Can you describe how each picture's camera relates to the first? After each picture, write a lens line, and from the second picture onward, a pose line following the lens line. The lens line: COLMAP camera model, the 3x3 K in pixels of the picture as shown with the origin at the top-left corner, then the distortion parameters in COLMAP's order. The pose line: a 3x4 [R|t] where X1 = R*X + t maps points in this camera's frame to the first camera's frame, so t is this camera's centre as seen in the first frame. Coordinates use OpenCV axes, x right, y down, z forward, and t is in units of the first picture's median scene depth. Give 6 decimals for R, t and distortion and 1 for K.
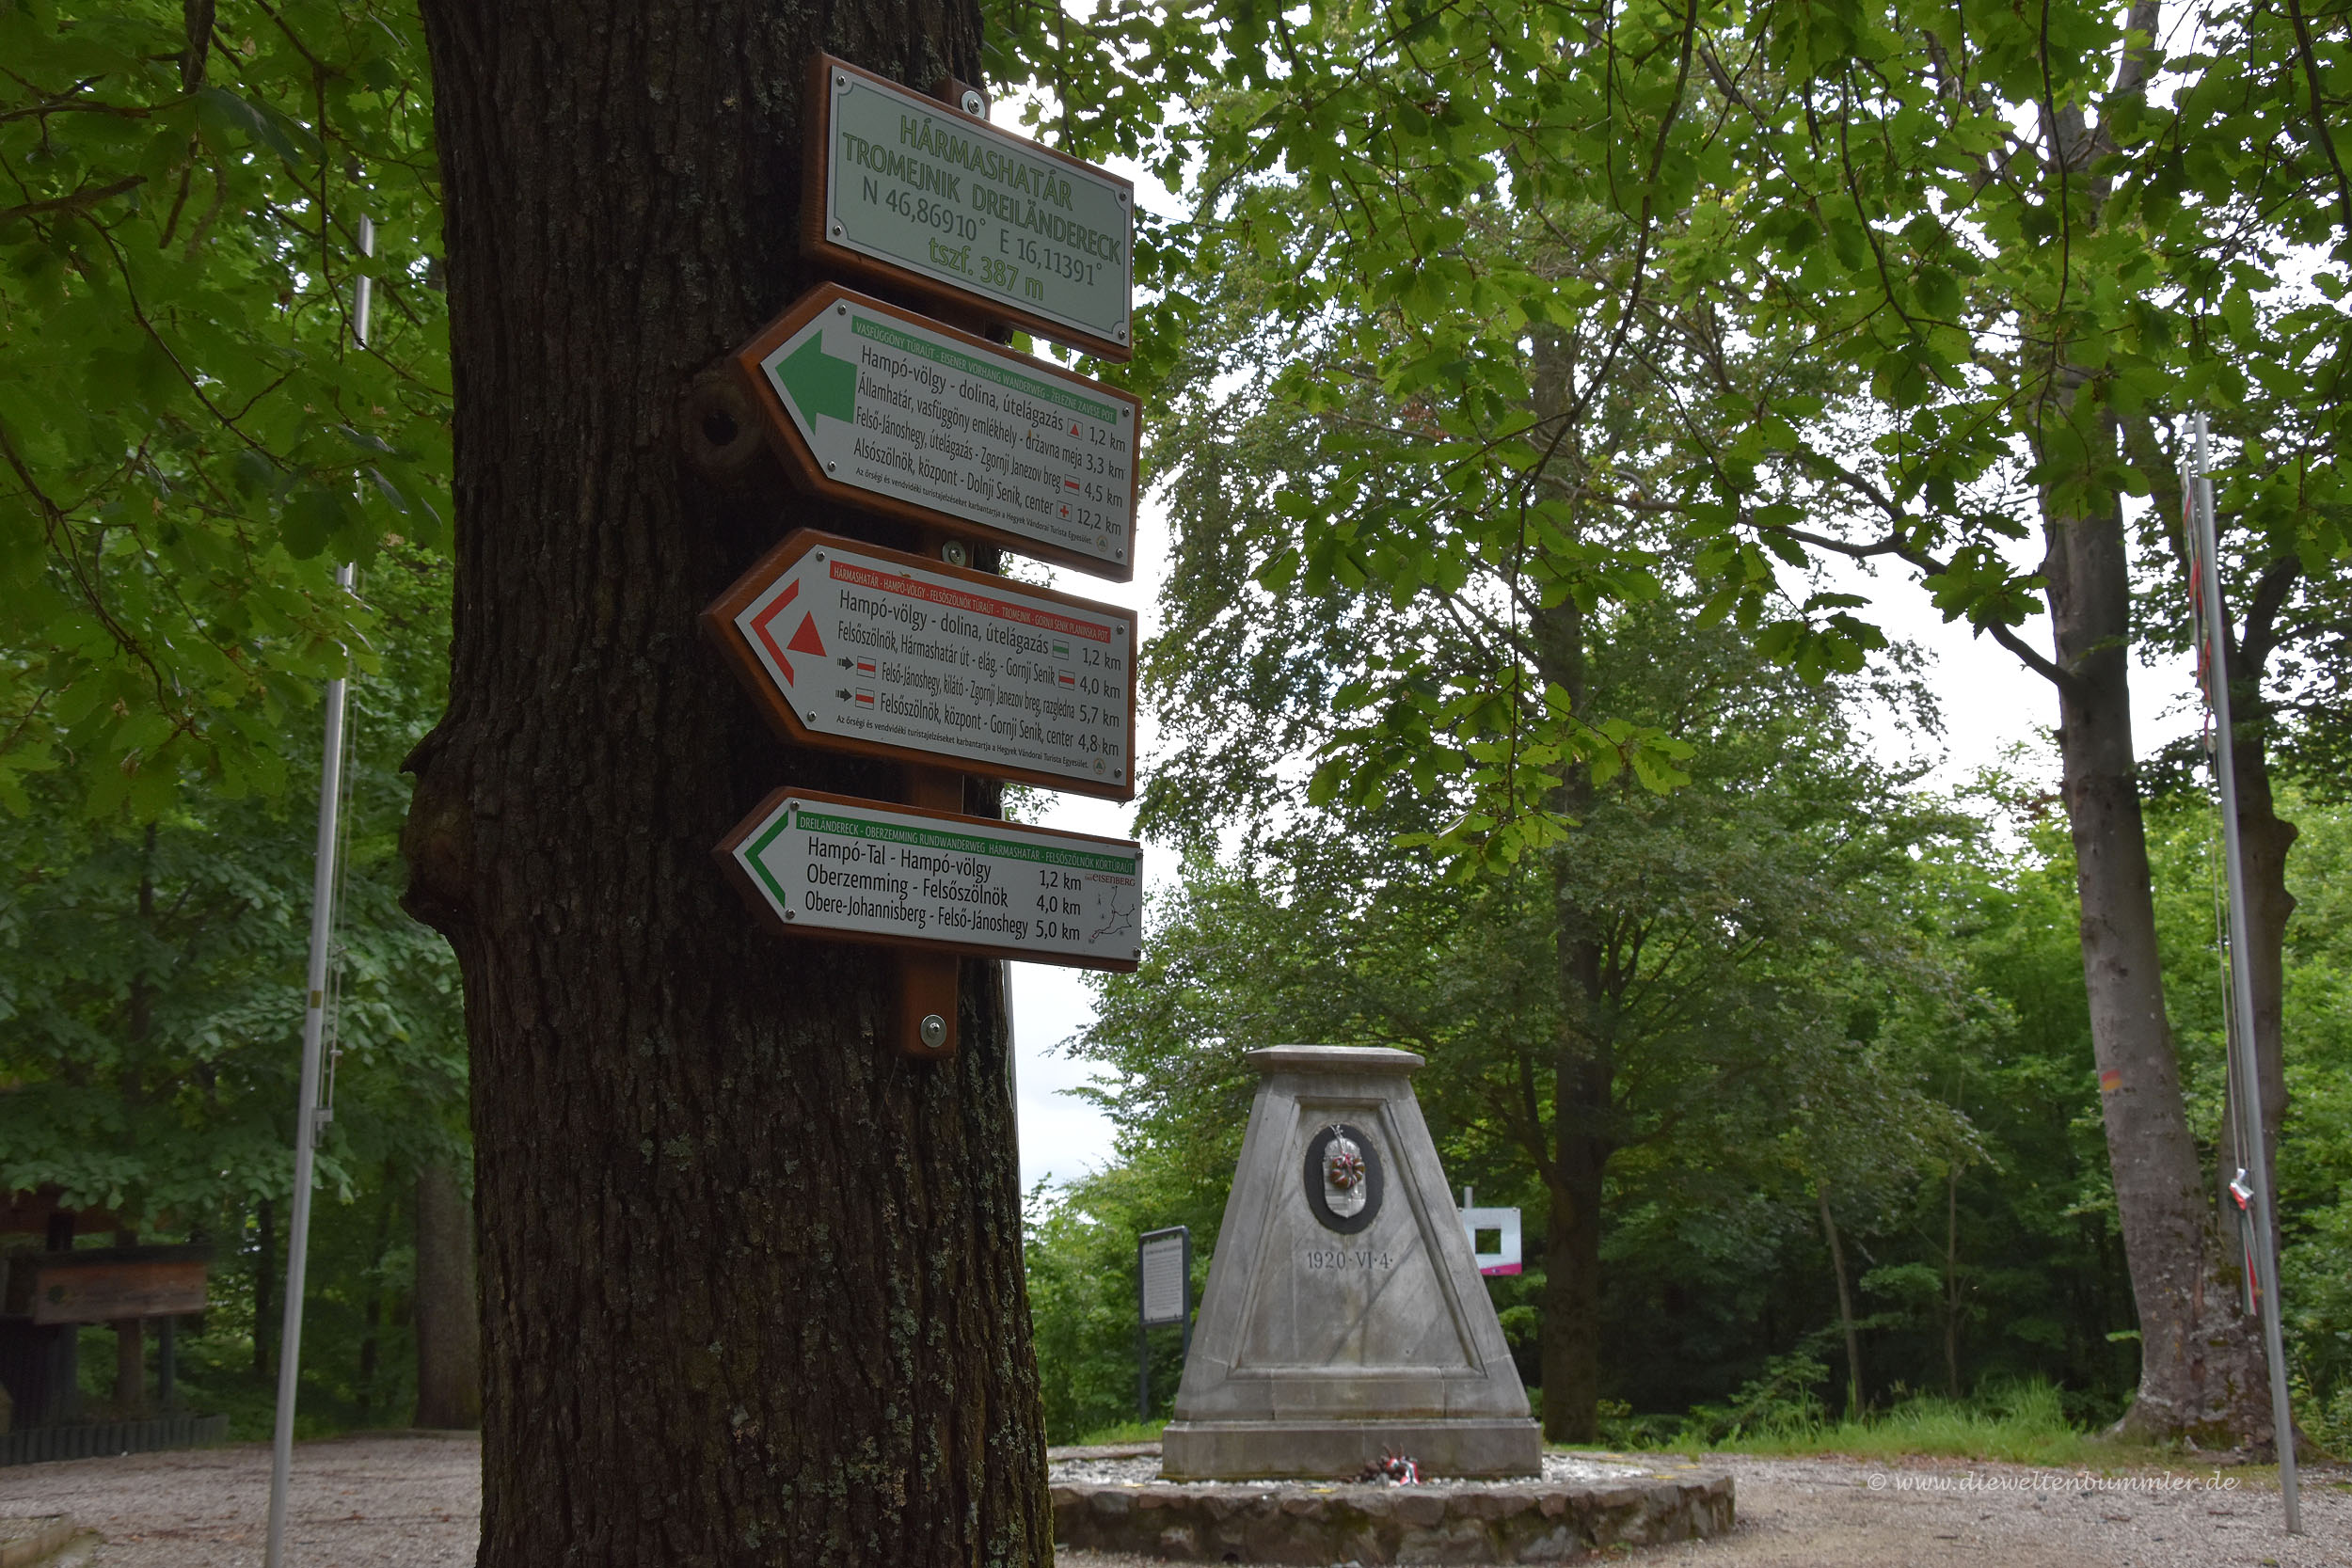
lens RADIAL K [[2644.5, 0, 1174.8], [0, 2644.5, 784.0], [0, 0, 1]] dist [0.070376, 0.000000]
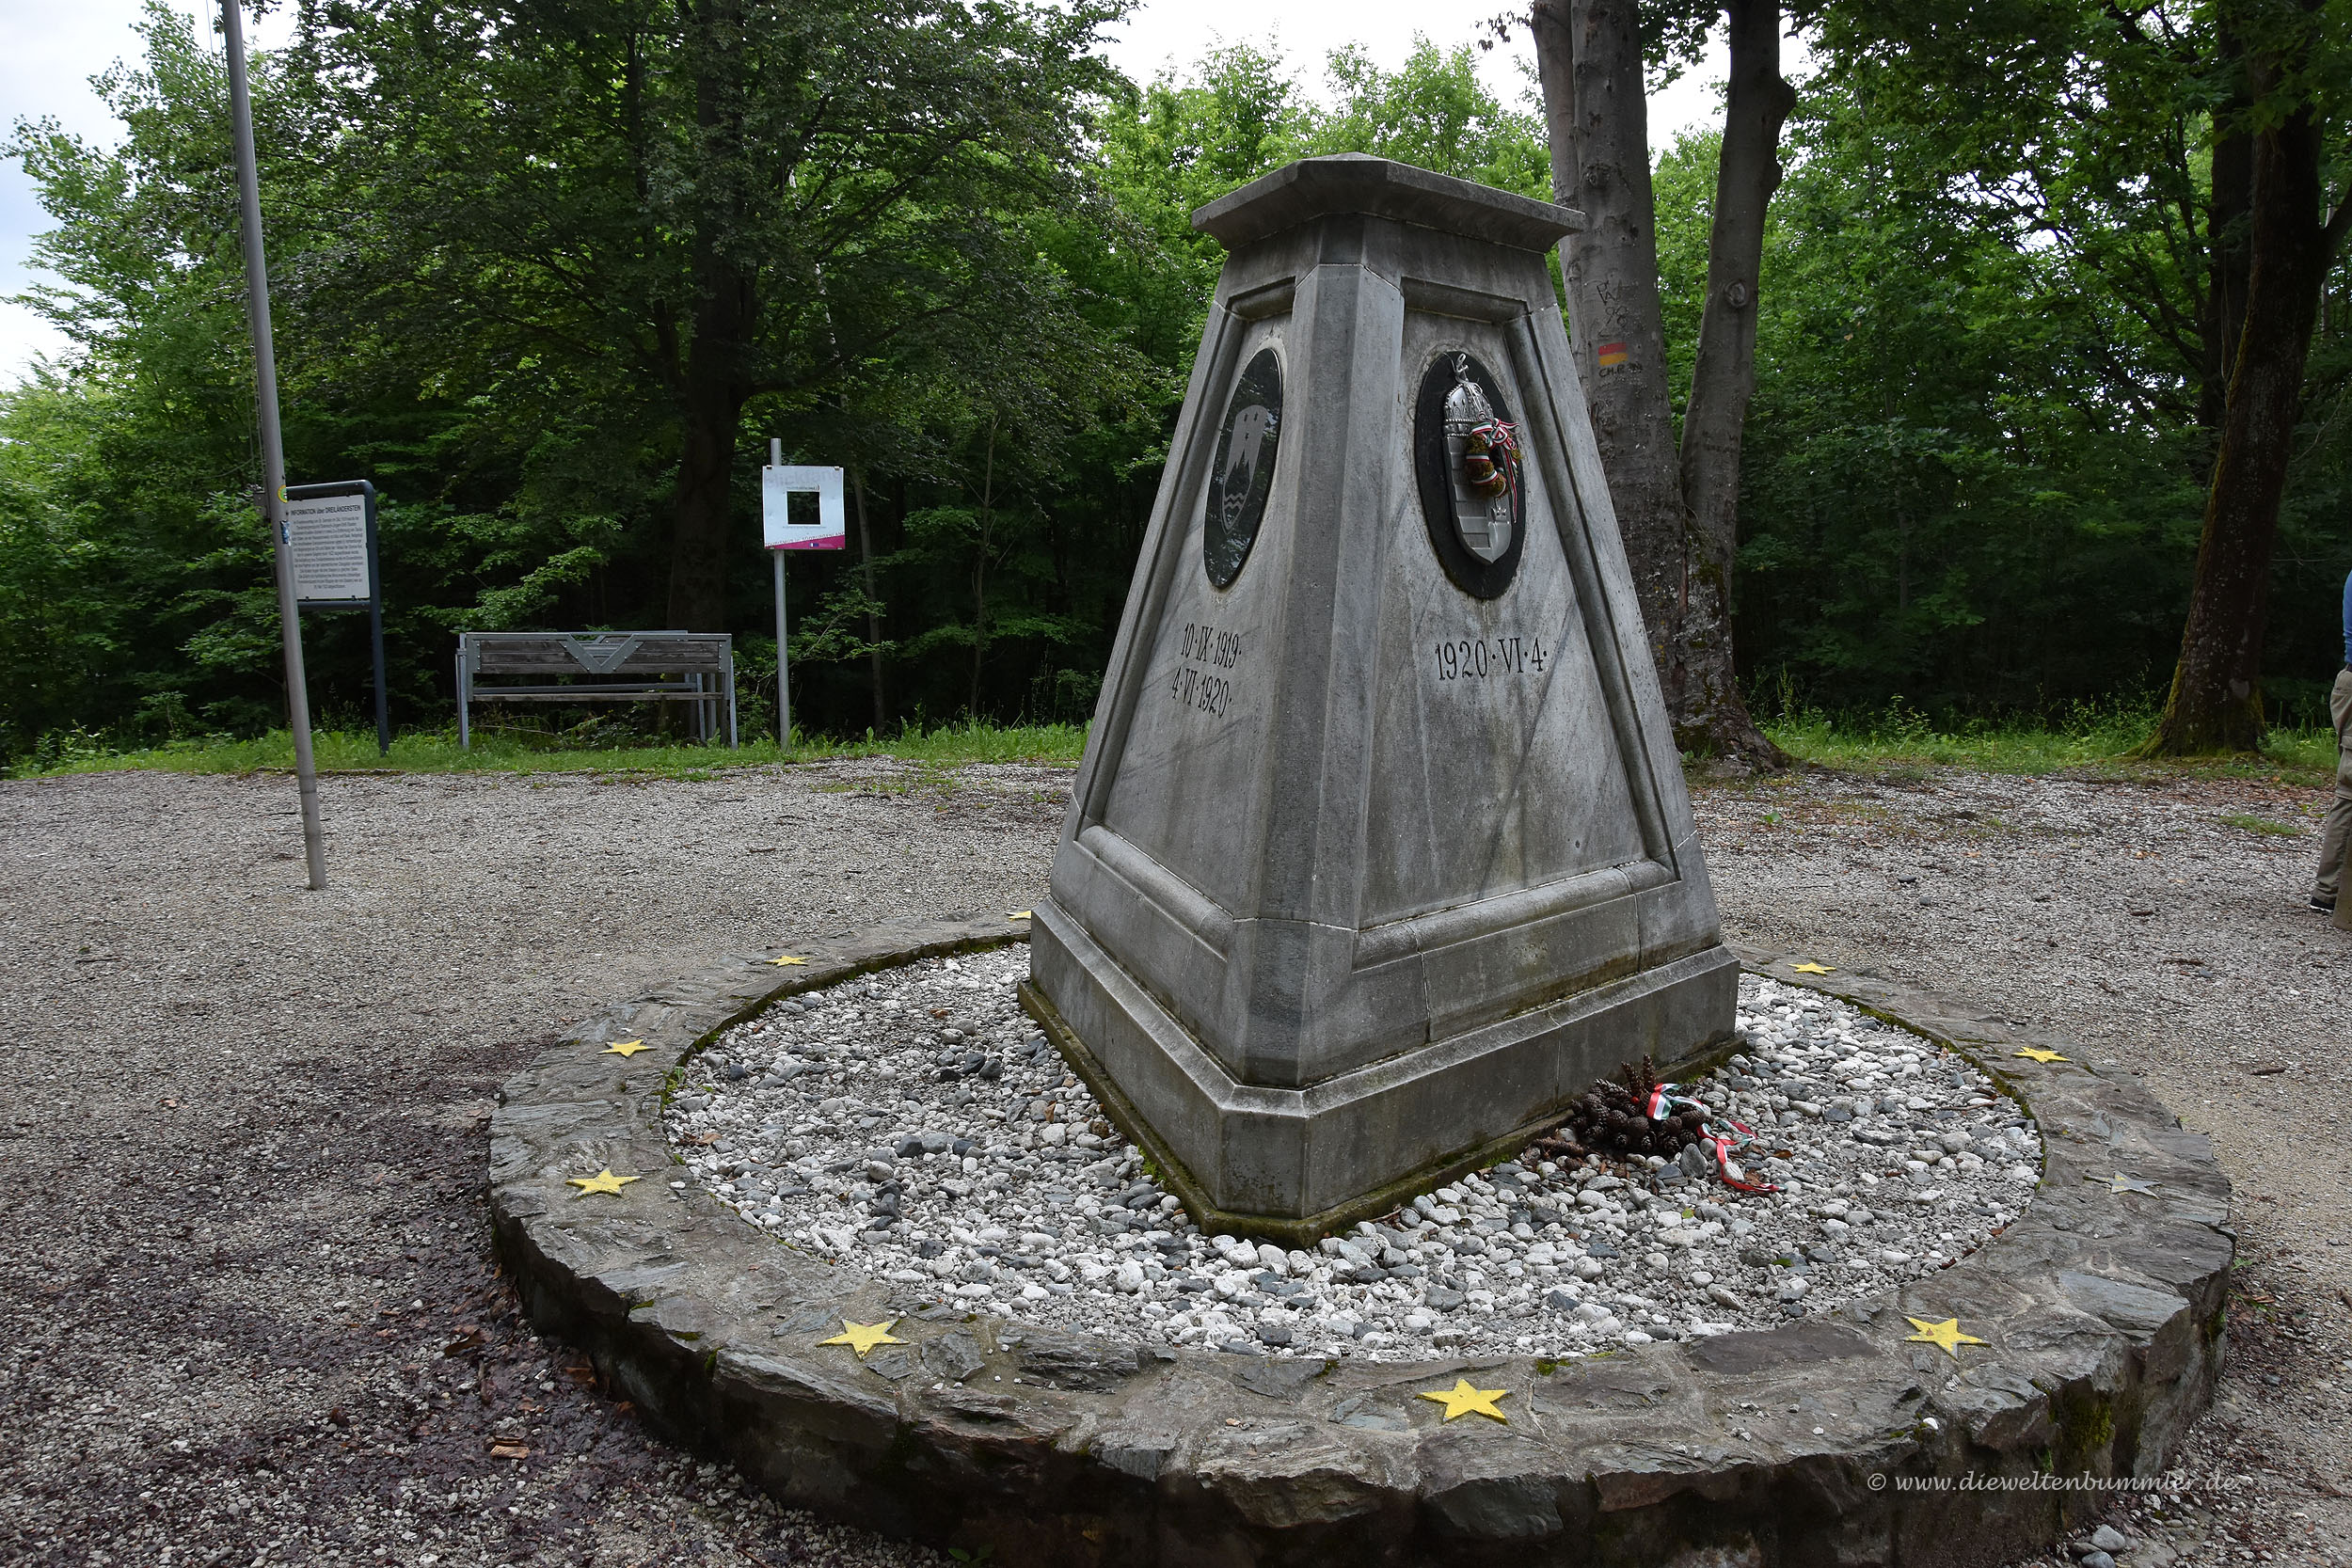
lens RADIAL K [[1819.2, 0, 1178.3], [0, 1819.2, 780.1], [0, 0, 1]] dist [-0.083299, 0.014039]
pose [[0.827738, -0.066071, 0.557211, -0.148202], [-0.128349, 0.944421, 0.302648, 0.111299], [-0.546238, -0.322031, 0.773253, 0.772895]]
